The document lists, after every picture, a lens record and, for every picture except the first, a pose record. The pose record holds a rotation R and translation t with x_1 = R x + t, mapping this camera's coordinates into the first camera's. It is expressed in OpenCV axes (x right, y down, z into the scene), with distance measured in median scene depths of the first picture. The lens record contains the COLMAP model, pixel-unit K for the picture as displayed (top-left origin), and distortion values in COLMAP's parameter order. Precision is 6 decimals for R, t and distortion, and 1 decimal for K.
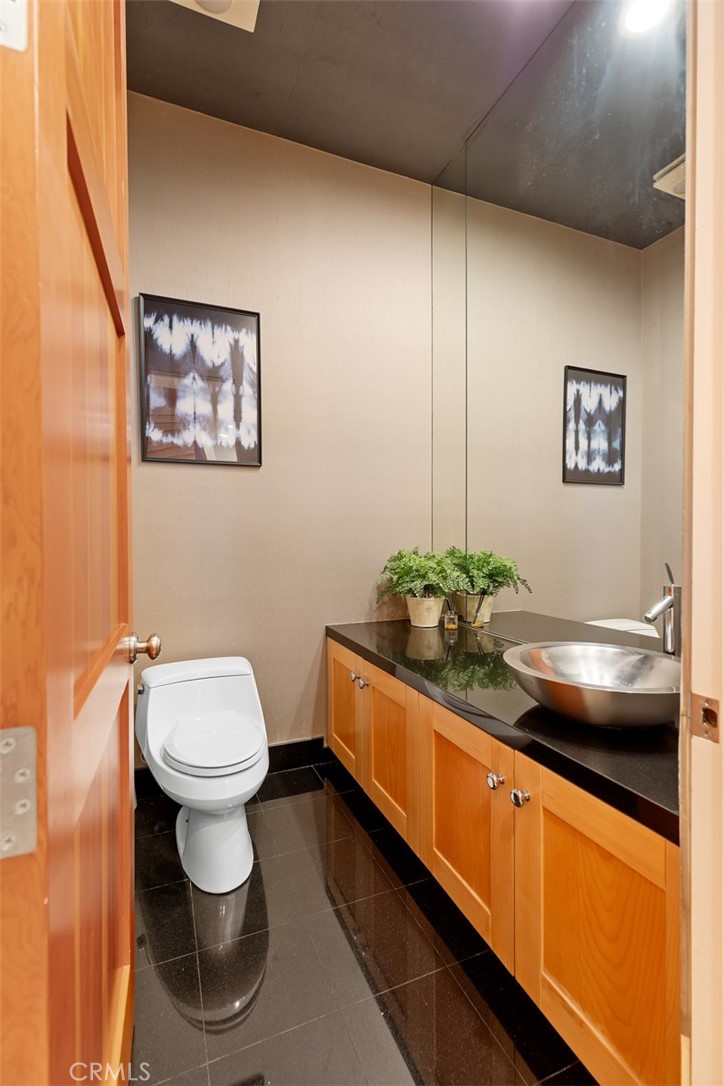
lens RADIAL K [[486.8, 0, 358.2], [0, 486.8, 541.3], [0, 0, 1]] dist [0.006771, -0.002099]
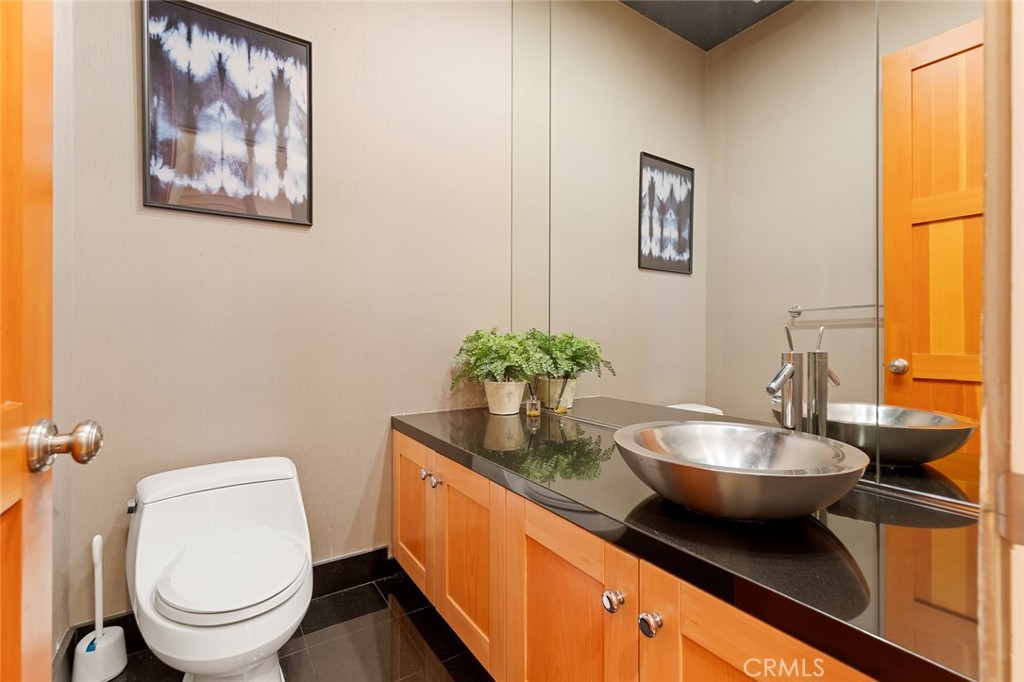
lens RADIAL K [[459.0, 0, 519.2], [0, 459.0, 336.6], [0, 0, 1]] dist [0.006771, -0.002099]
pose [[0.980679, 0.005911, 0.195537, -0.005181], [-0.003278, 0.999900, -0.013790, 0.046283], [-0.195599, 0.012883, 0.980599, 0.169651]]
